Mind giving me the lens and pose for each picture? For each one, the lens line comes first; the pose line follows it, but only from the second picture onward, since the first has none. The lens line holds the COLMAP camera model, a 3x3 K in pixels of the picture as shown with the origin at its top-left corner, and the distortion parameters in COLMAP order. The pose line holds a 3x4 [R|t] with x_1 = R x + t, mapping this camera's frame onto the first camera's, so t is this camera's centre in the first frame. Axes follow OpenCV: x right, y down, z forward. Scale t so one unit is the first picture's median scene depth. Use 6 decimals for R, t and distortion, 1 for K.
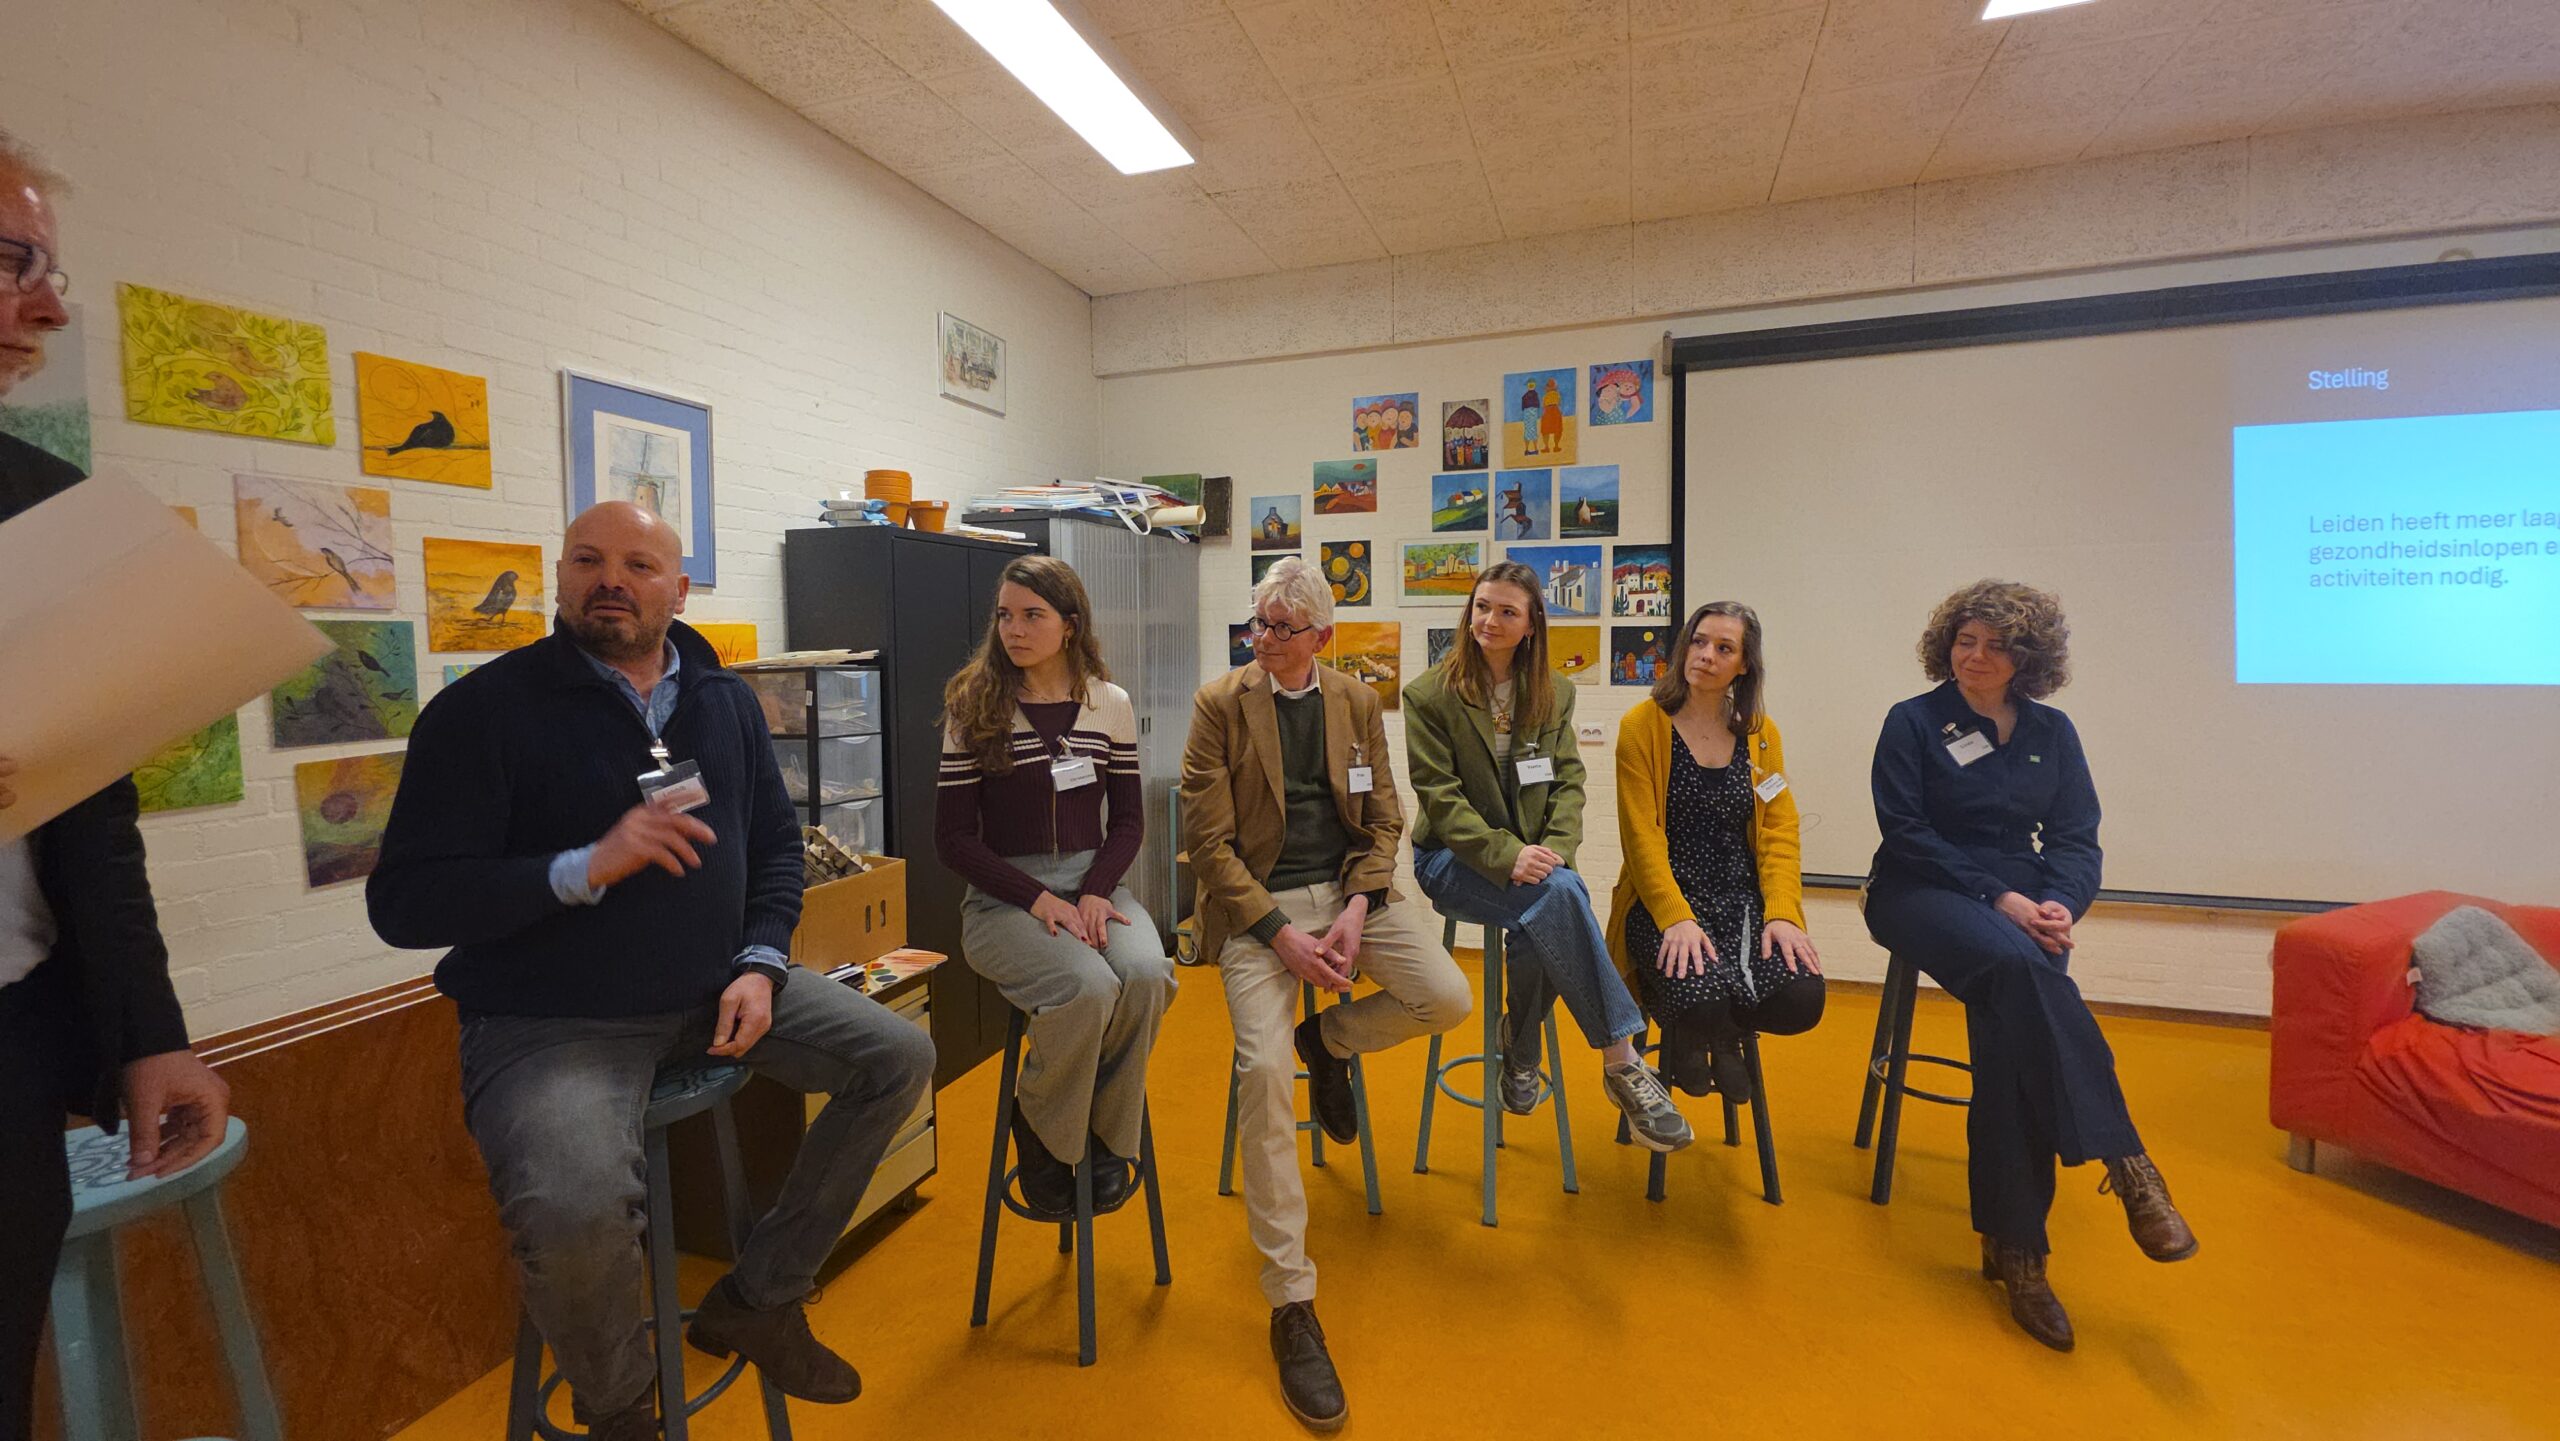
lens RADIAL K [[1014.8, 0, 1290.8], [0, 1014.8, 692.4], [0, 0, 1]] dist [0.013680, -0.007777]
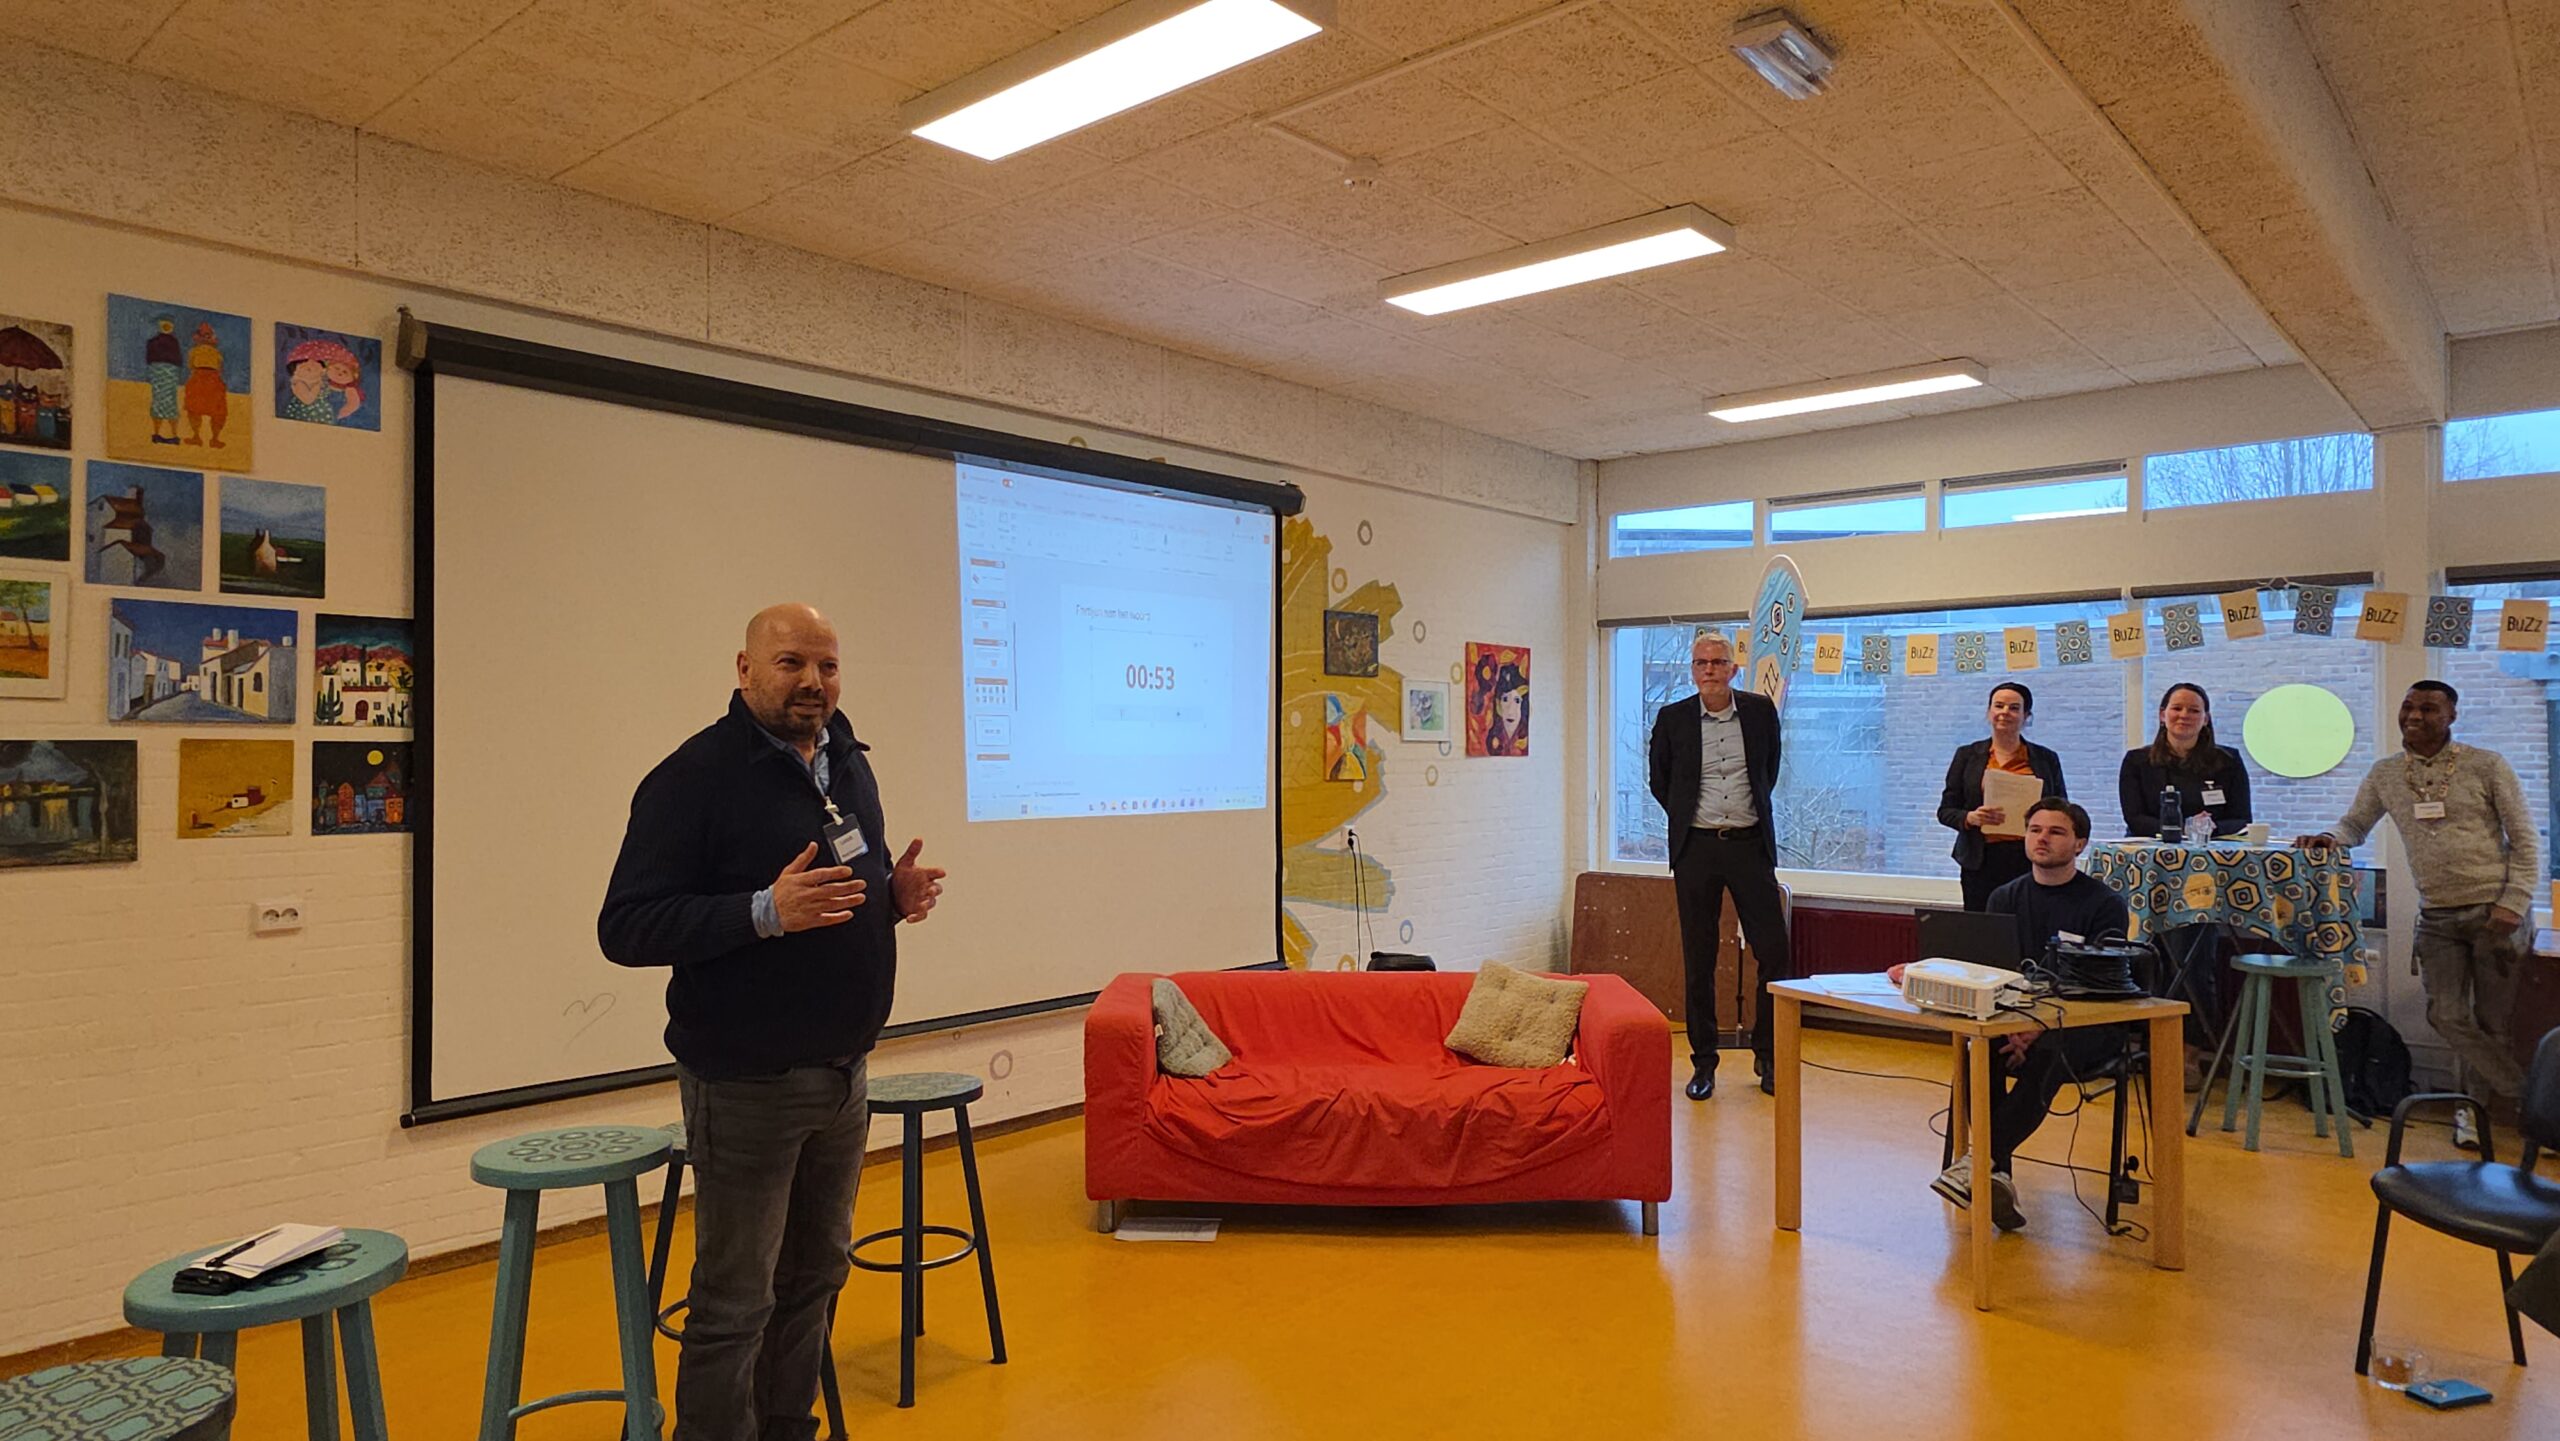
lens RADIAL K [[1538.5, 0, 1281.5], [0, 1538.5, 732.0], [0, 0, 1]] dist [0.014911, -0.011070]
pose [[0.381222, 0.019426, 0.924279, -0.341551], [0.044326, 0.998245, -0.039263, -0.006871], [-0.923420, 0.055938, 0.379692, 0.089328]]
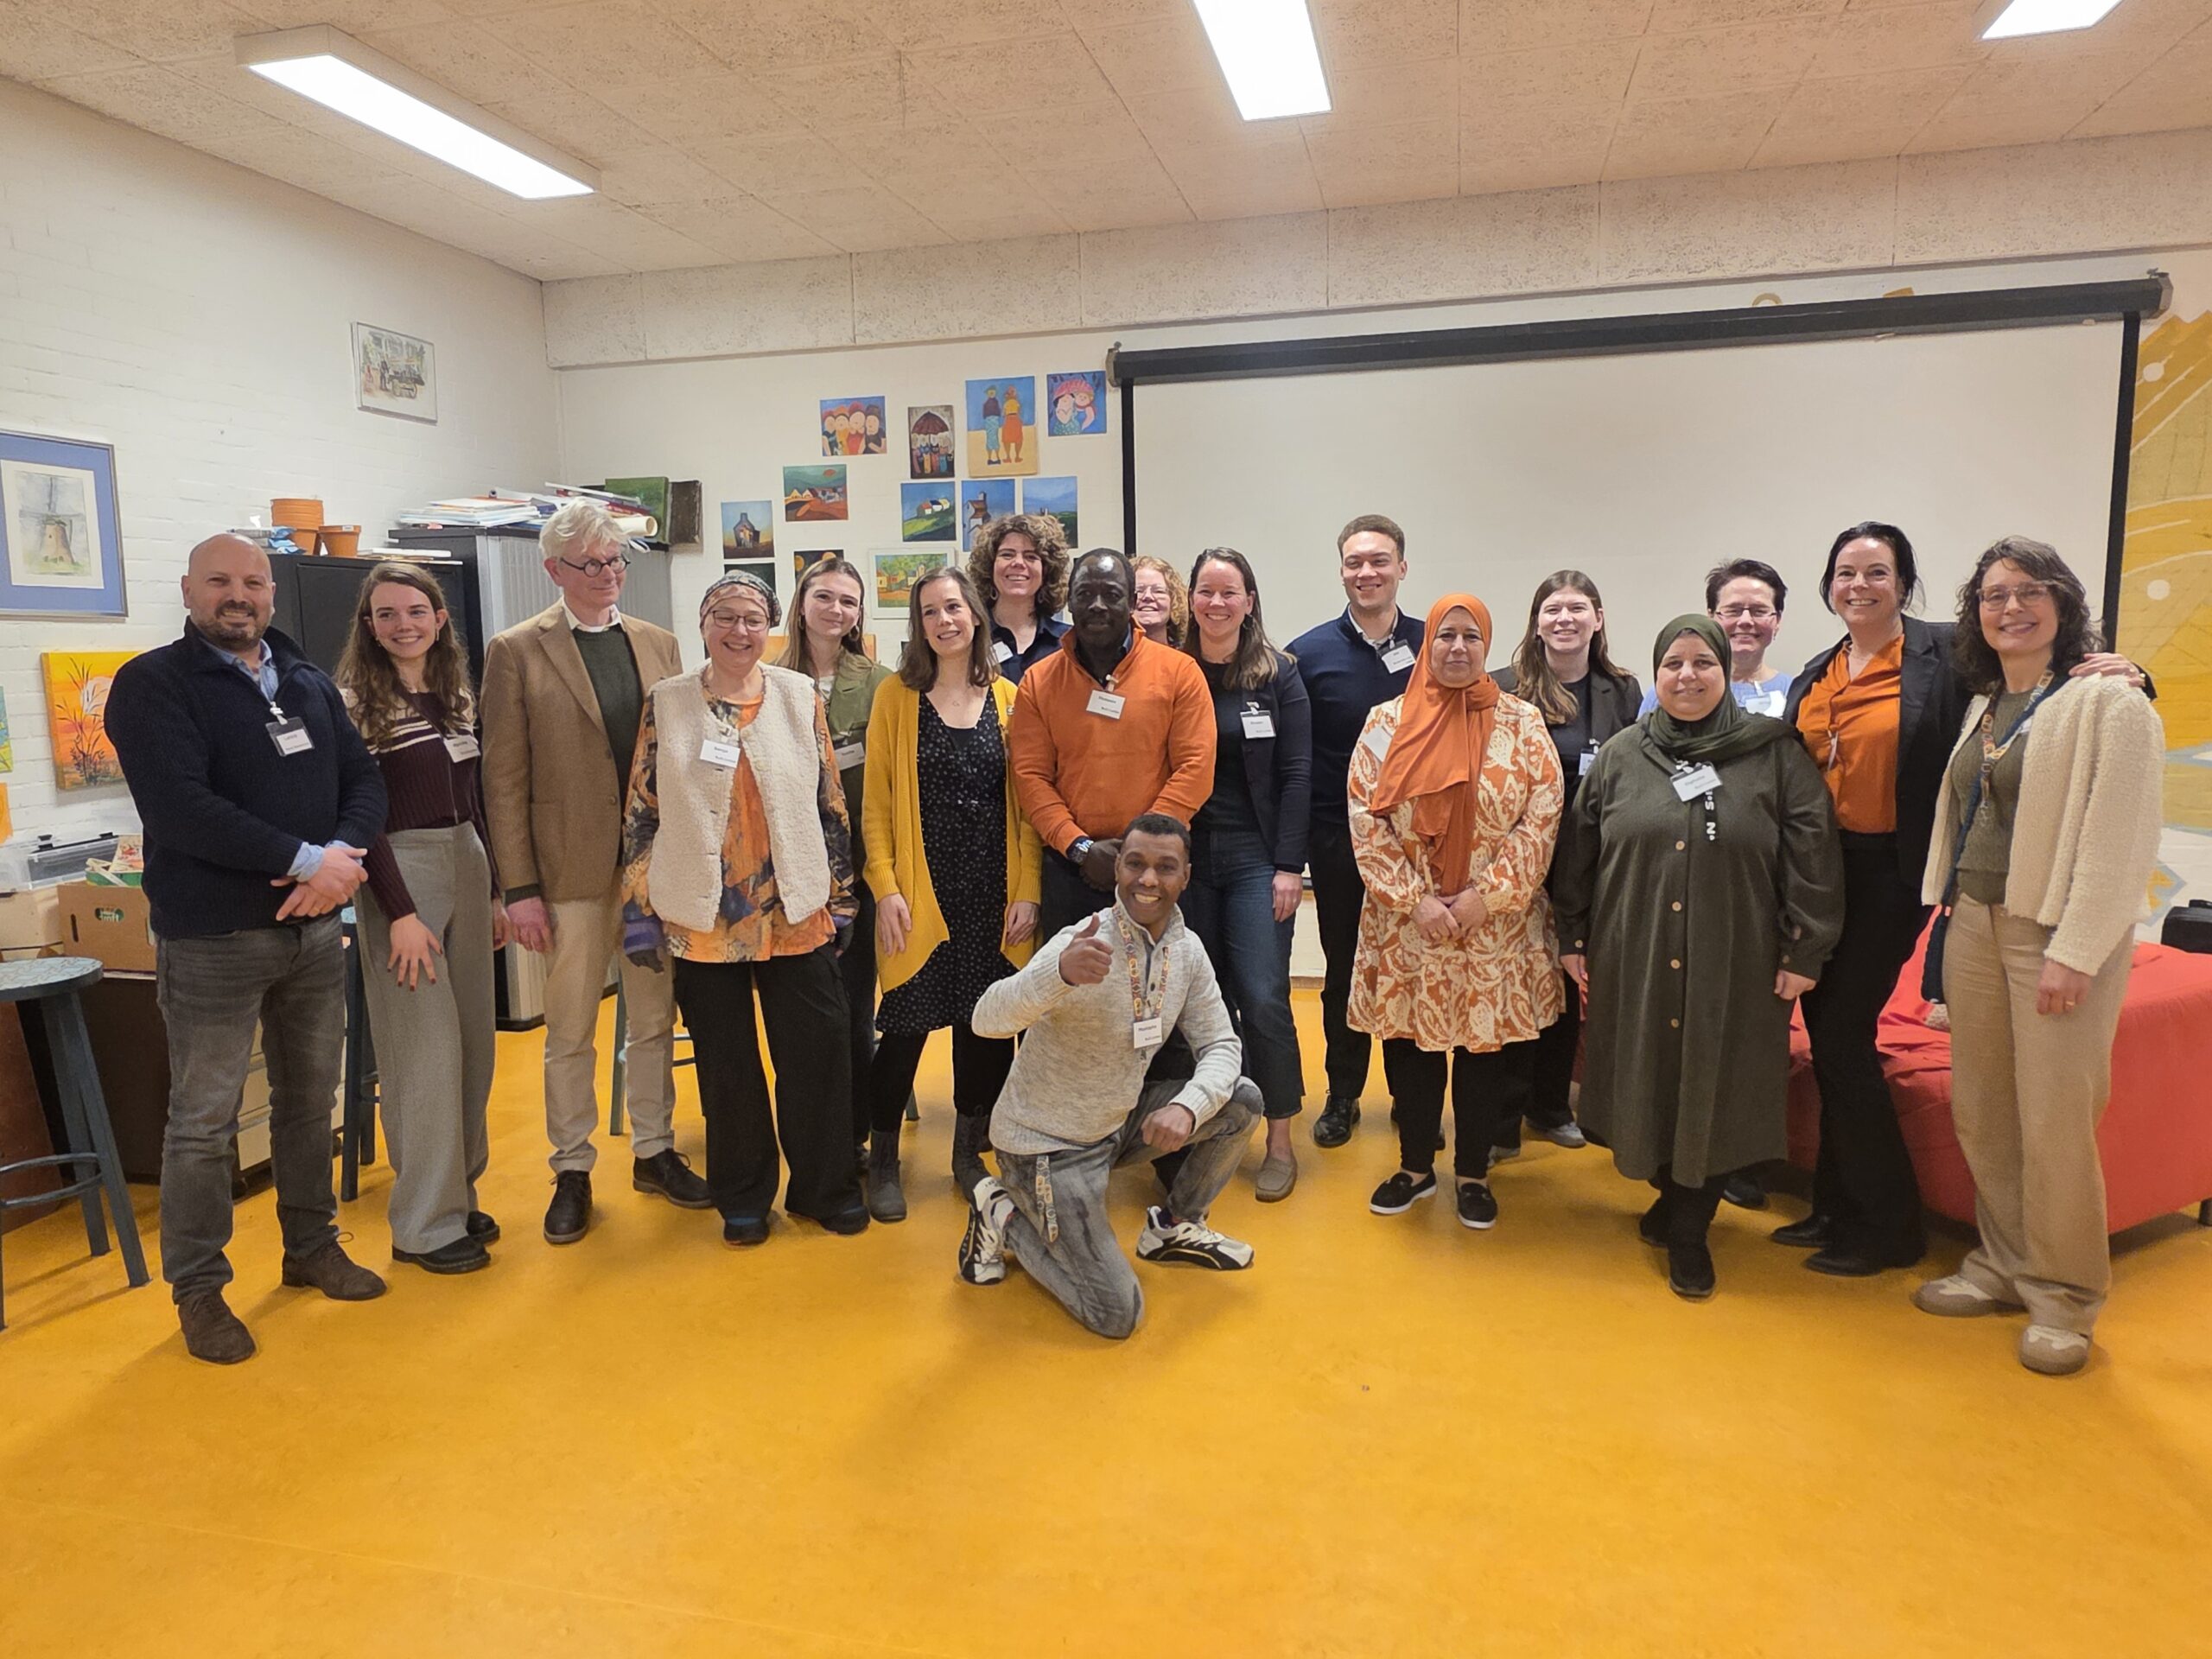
lens RADIAL K [[1381.5, 0, 1103.8], [0, 1381.5, 817.3], [0, 0, 1]] dist [0.008119, -0.004731]
pose [[0.996254, -0.017934, 0.084597, 0.229304], [0.011245, 0.996820, 0.078892, 0.003961], [-0.085743, -0.077646, 0.993287, -0.382684]]
